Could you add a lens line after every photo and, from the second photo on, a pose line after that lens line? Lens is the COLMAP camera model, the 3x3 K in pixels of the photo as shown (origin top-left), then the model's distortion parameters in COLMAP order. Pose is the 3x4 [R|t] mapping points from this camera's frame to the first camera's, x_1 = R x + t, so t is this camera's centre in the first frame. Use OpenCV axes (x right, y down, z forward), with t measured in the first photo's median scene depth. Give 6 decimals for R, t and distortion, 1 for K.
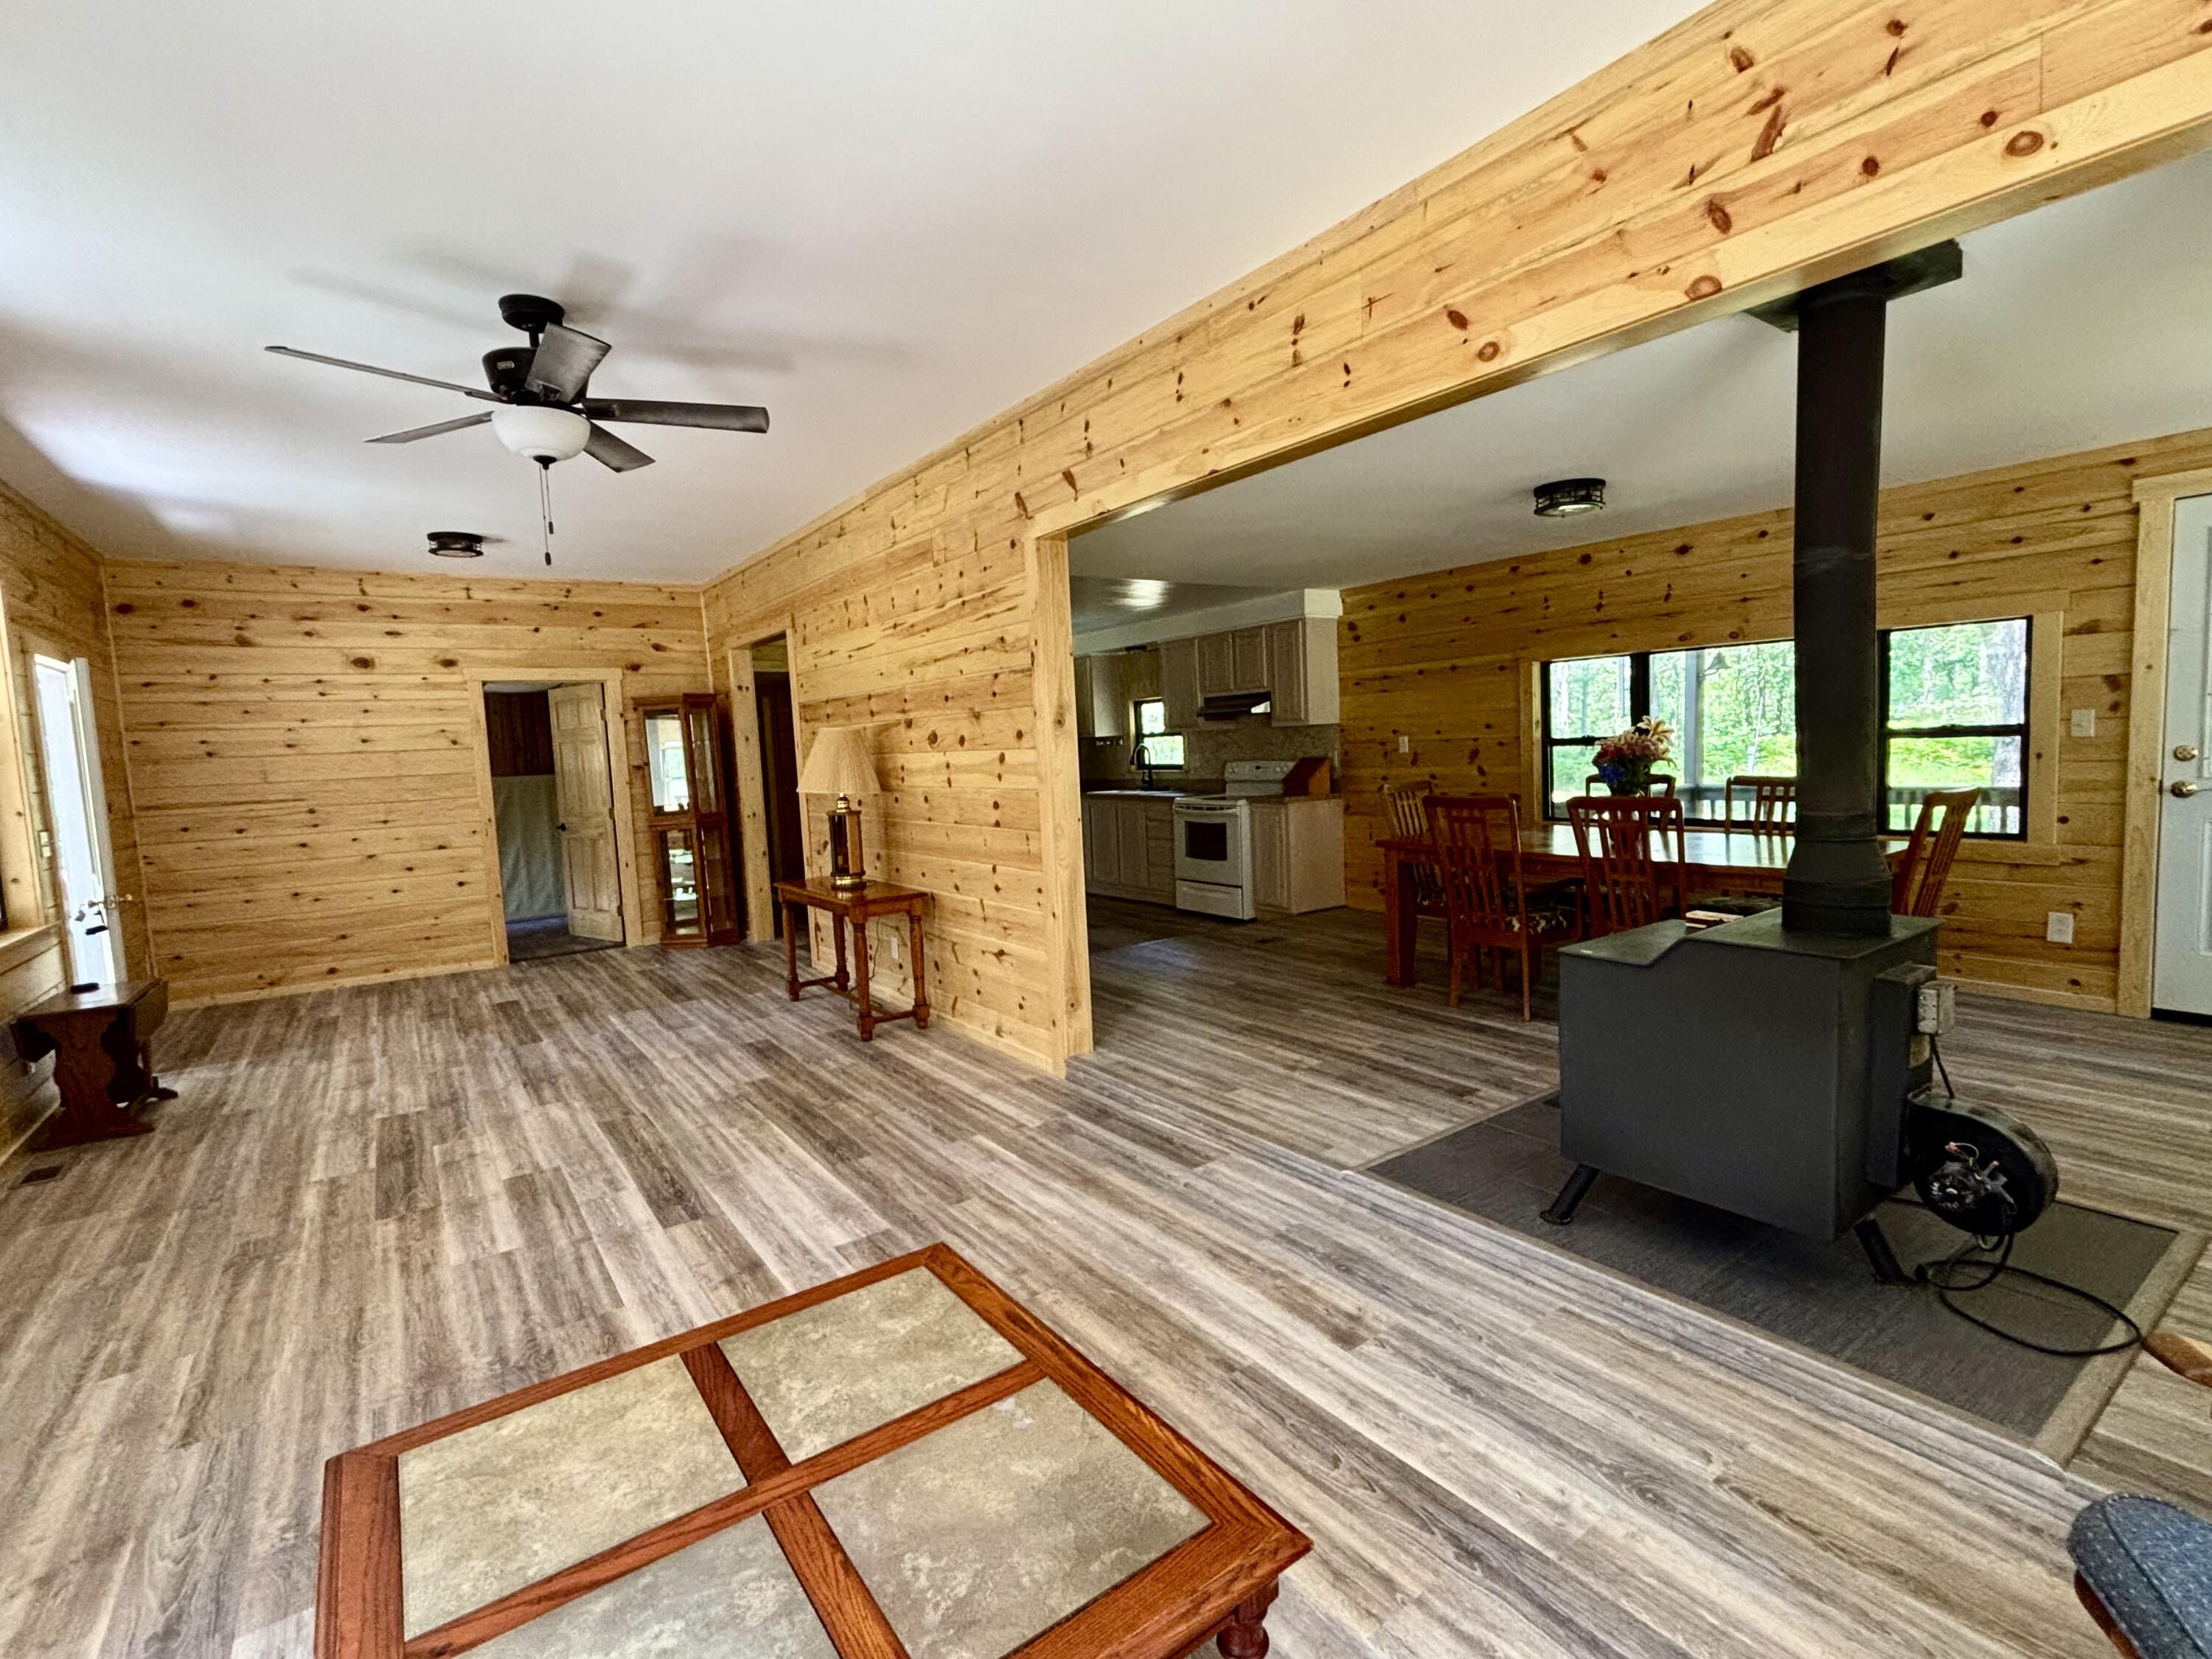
lens RADIAL K [[1010.6, 0, 1106.0], [0, 1010.6, 829.5], [0, 0, 1]] dist [-0.012580, 0.005137]
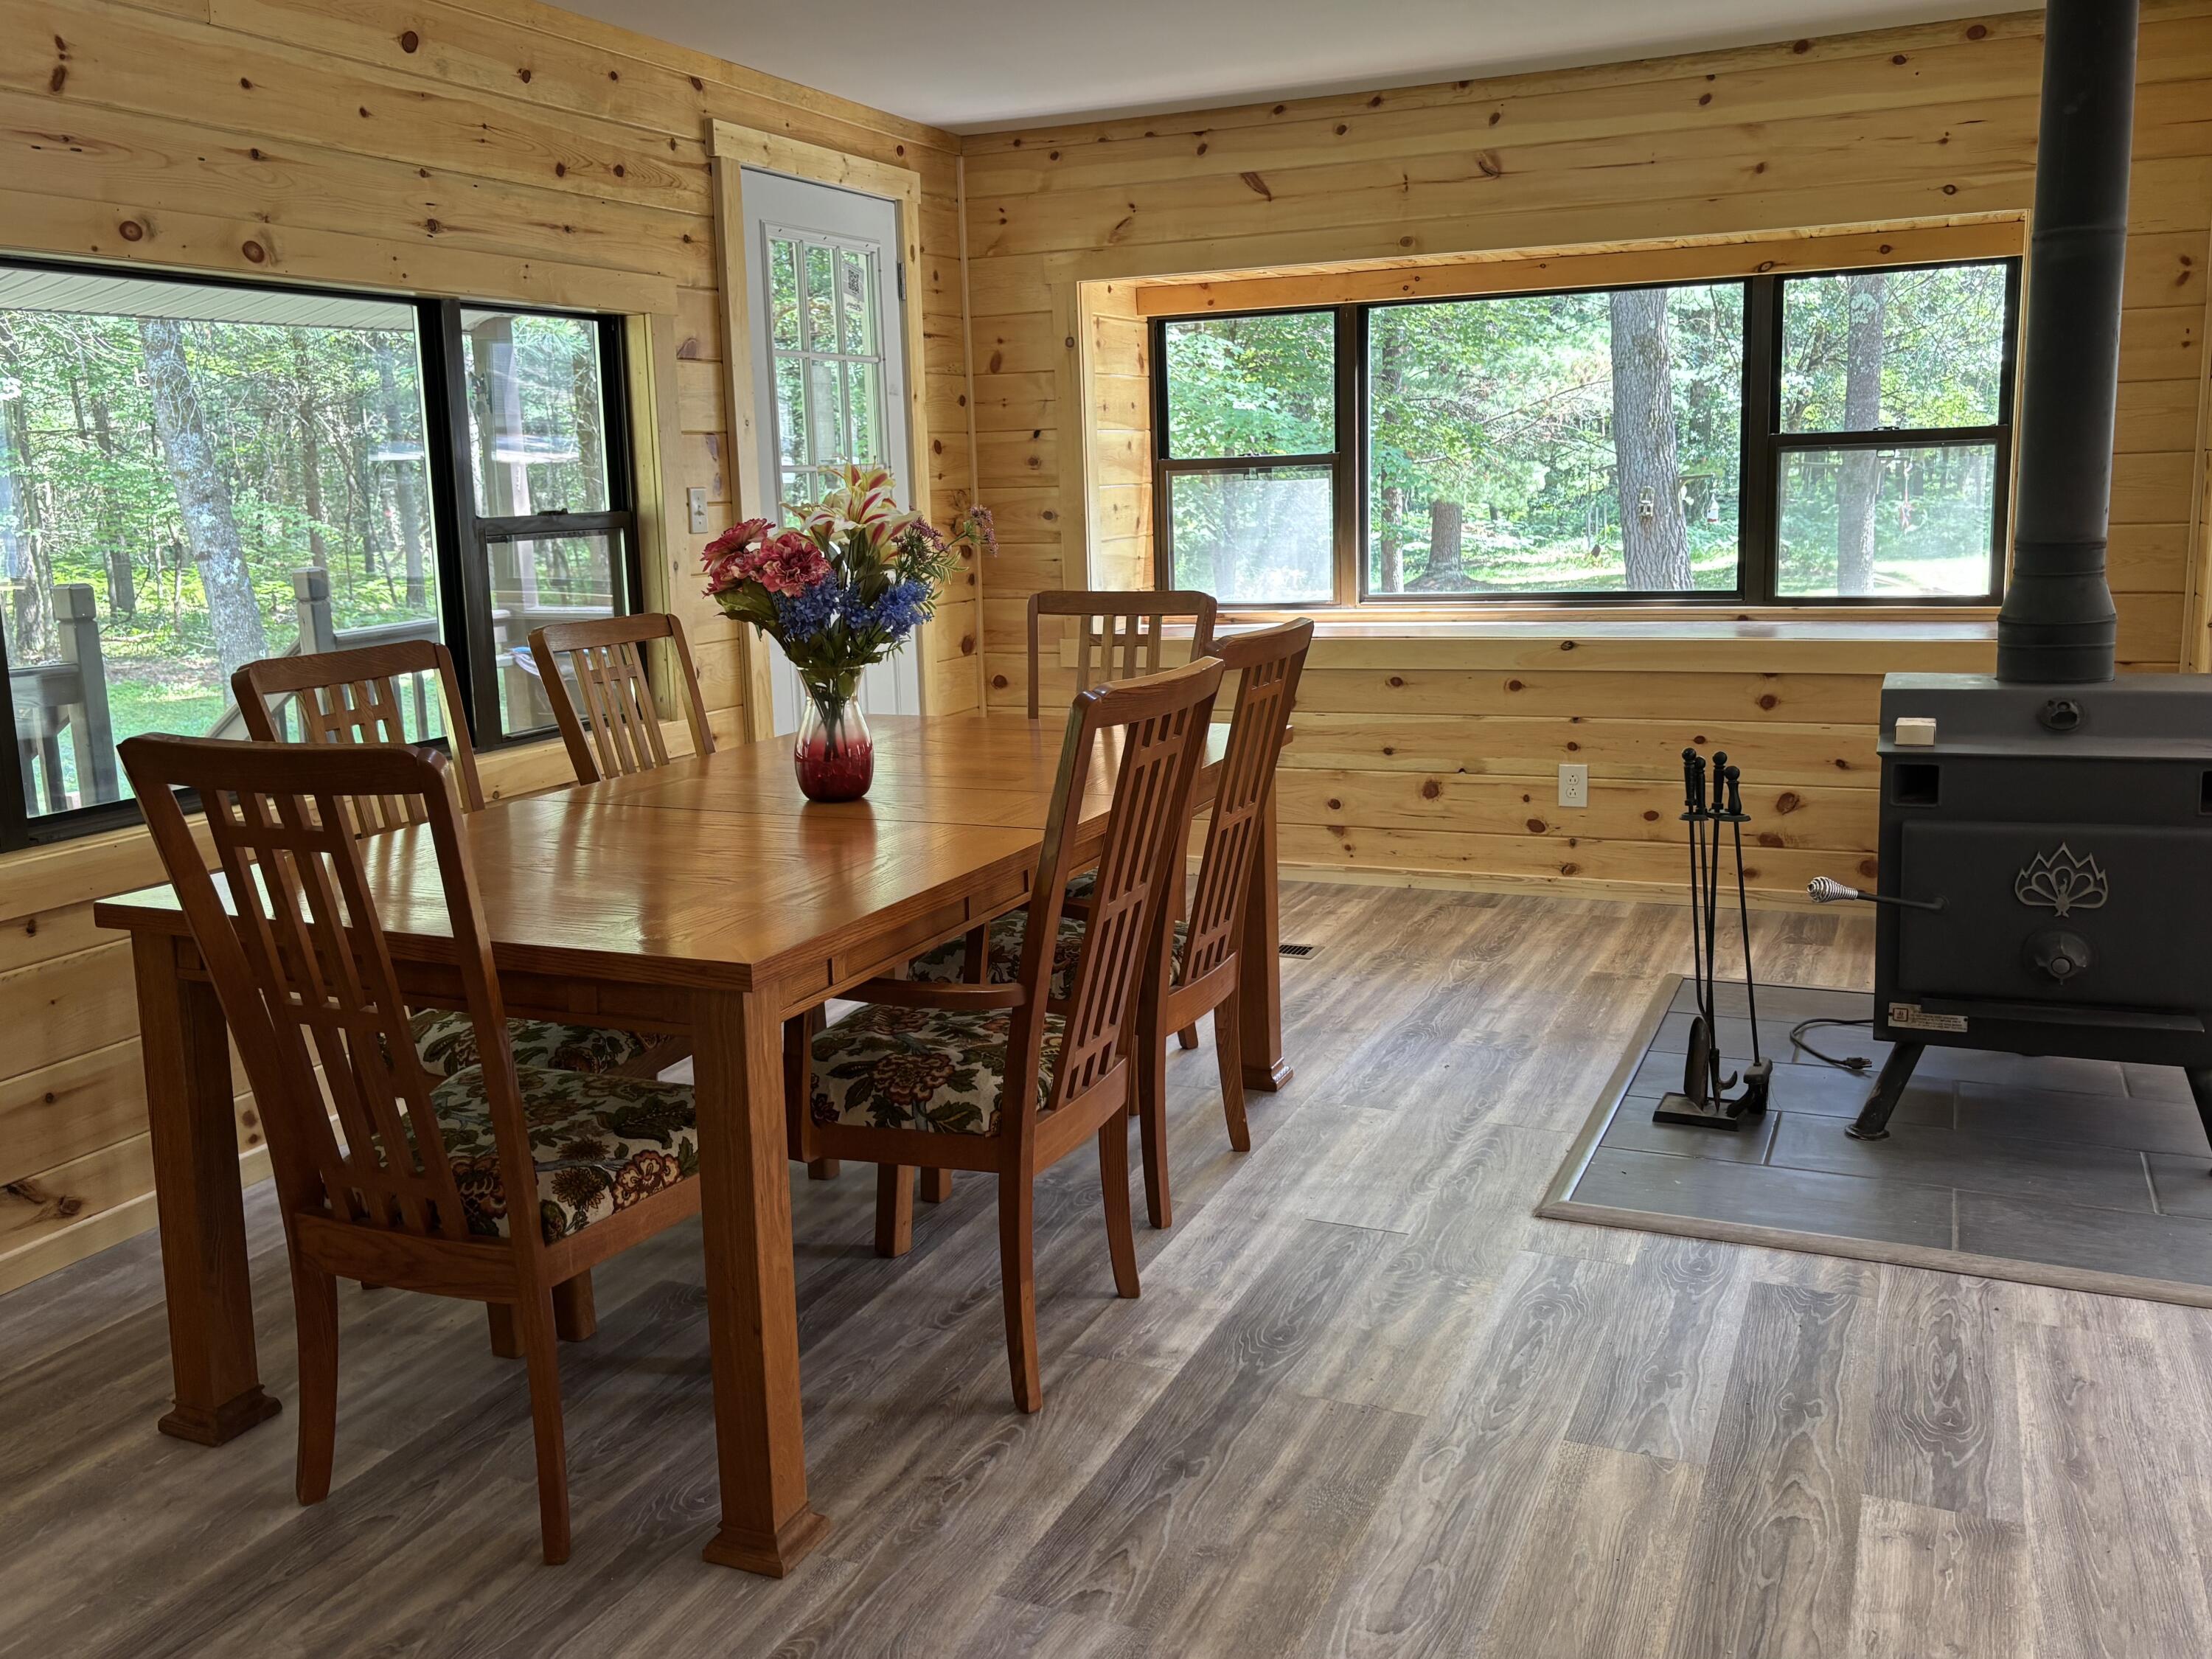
lens RADIAL K [[1885.4, 0, 1106.0], [0, 1885.4, 829.5], [0, 0, 1]] dist [0.087899, -0.000733]
pose [[-0.513497, -0.090051, 0.853353, -0.164909], [0.141307, 0.972027, 0.187605, -0.121942], [-0.846376, 0.216919, -0.486409, 1.520270]]
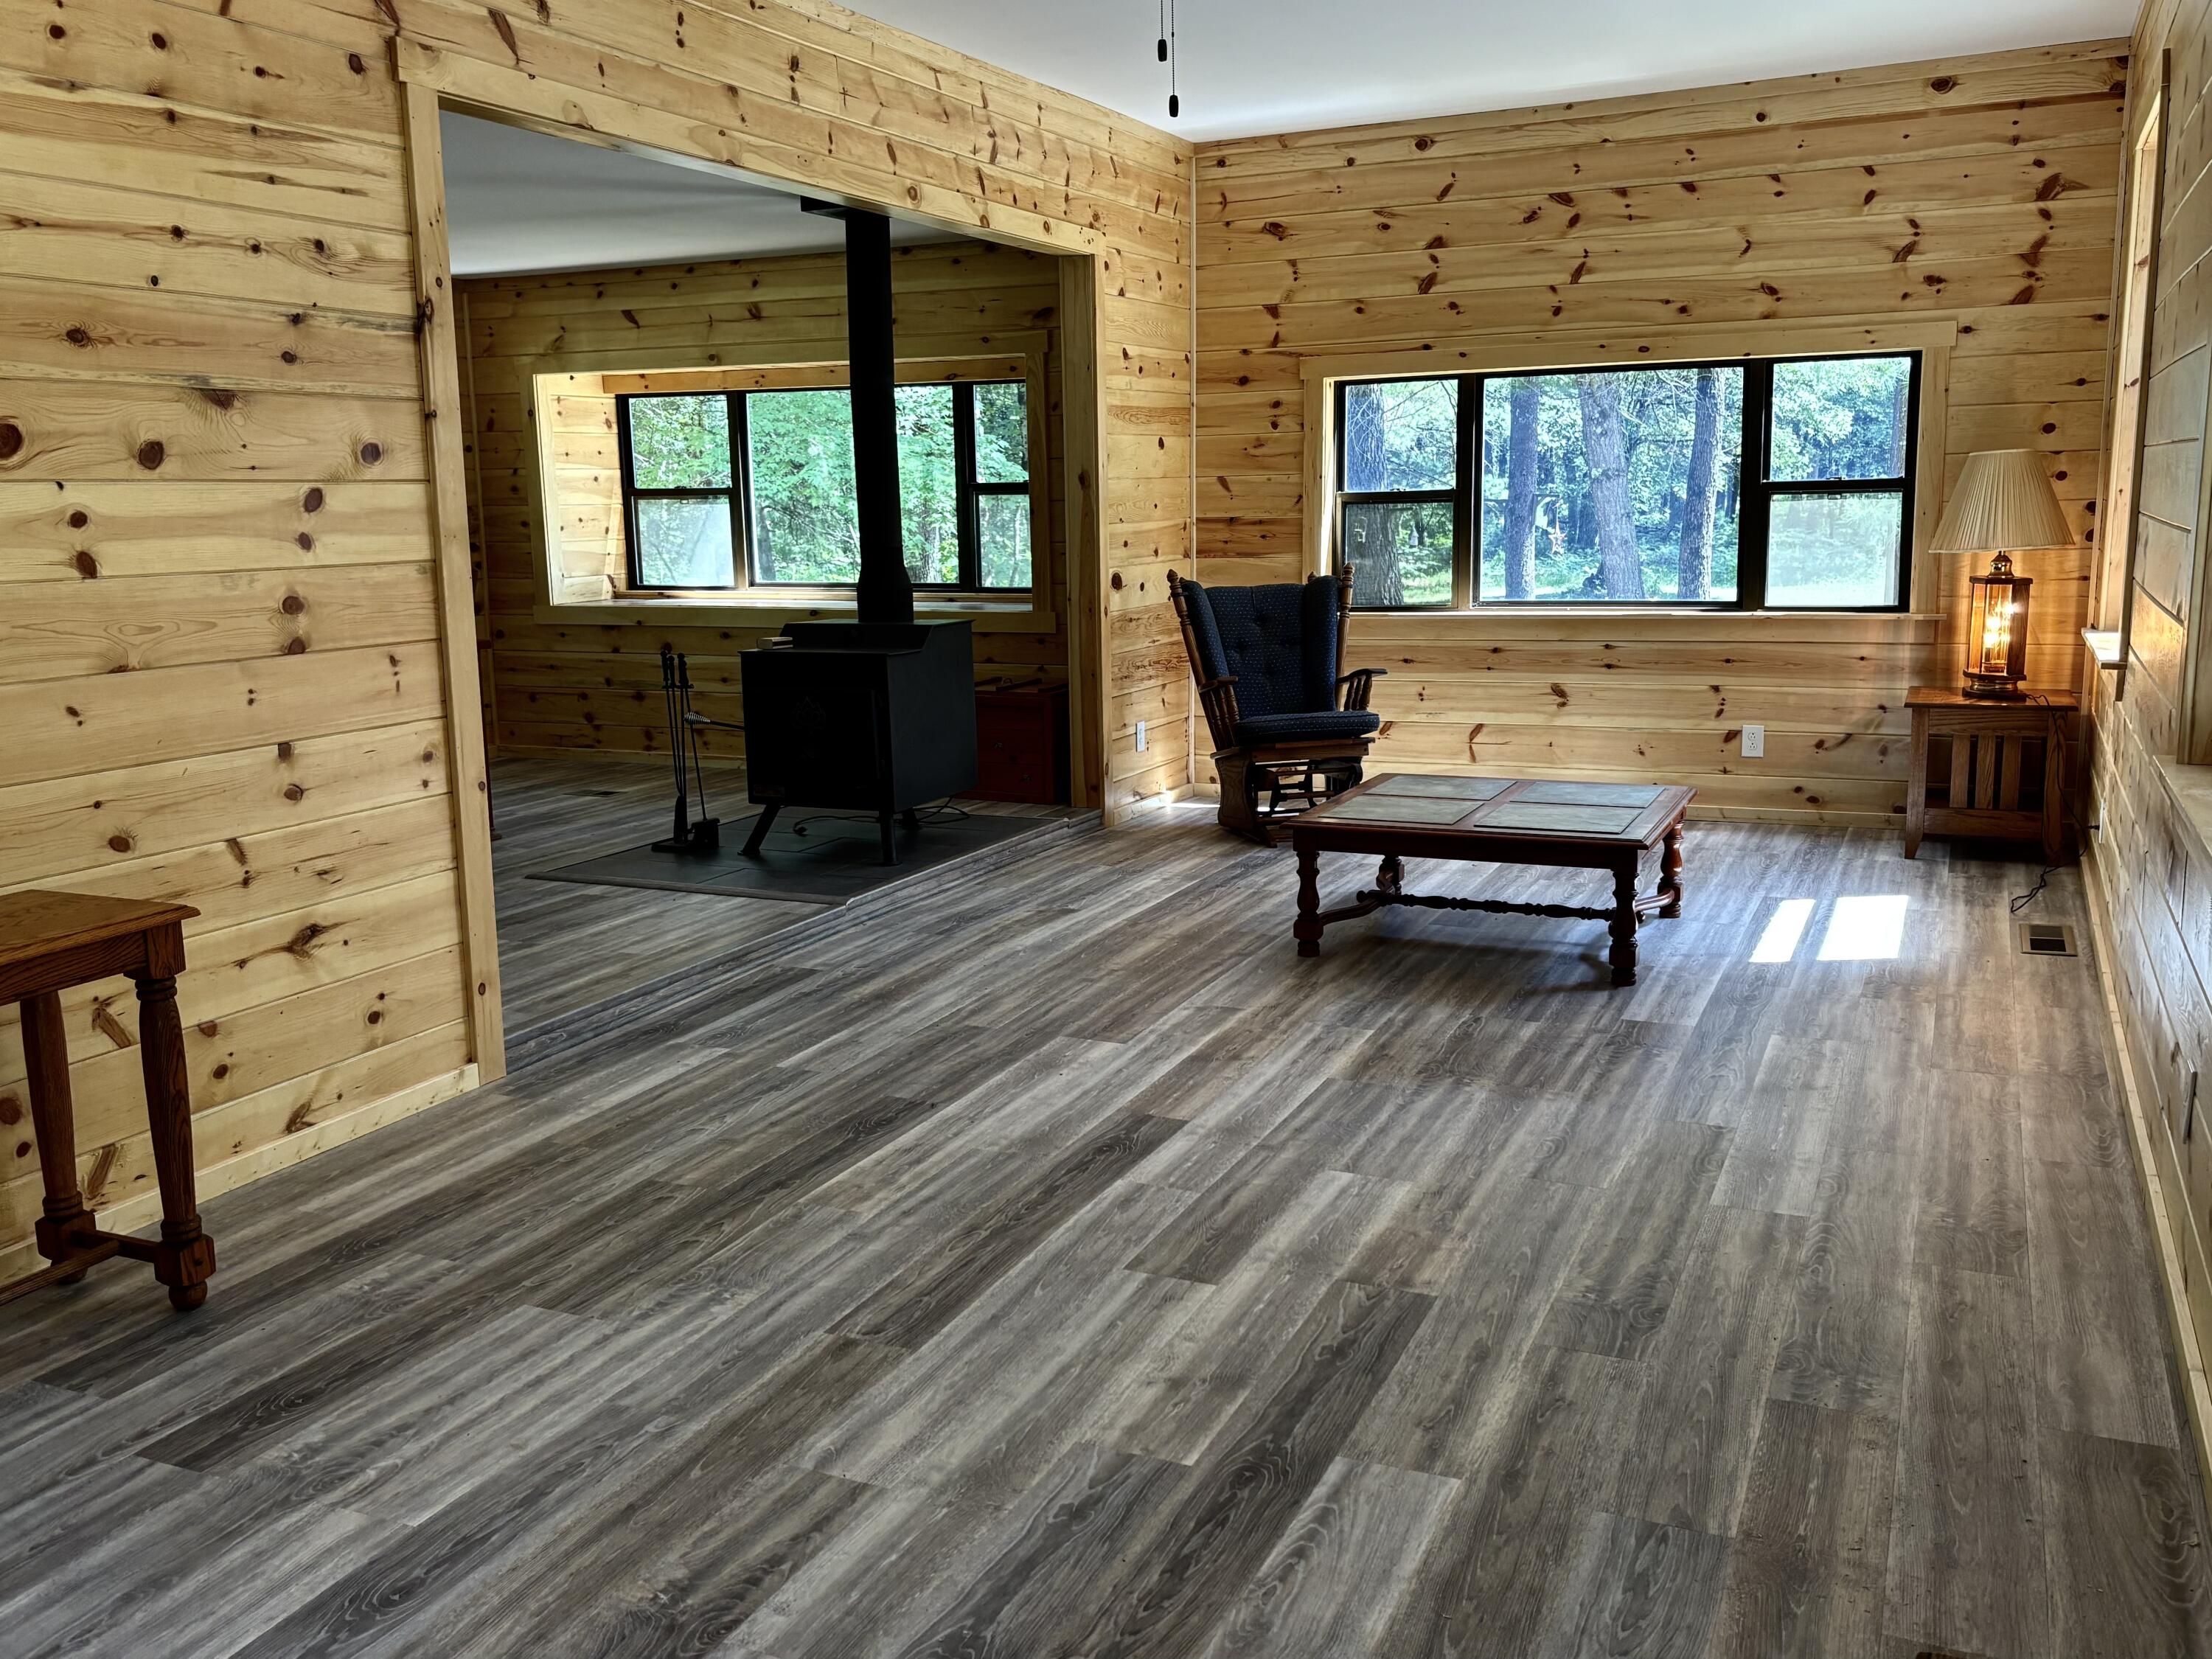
lens RADIAL K [[1849.3, 0, 1118.9], [0, 1849.3, 851.2], [0, 0, 1]] dist [0.011505, -0.000706]
pose [[-0.497243, -0.100582, 0.861761, -1.206766], [0.127452, 0.974014, 0.187225, -0.028967], [-0.858199, 0.202930, -0.471502, 1.289797]]
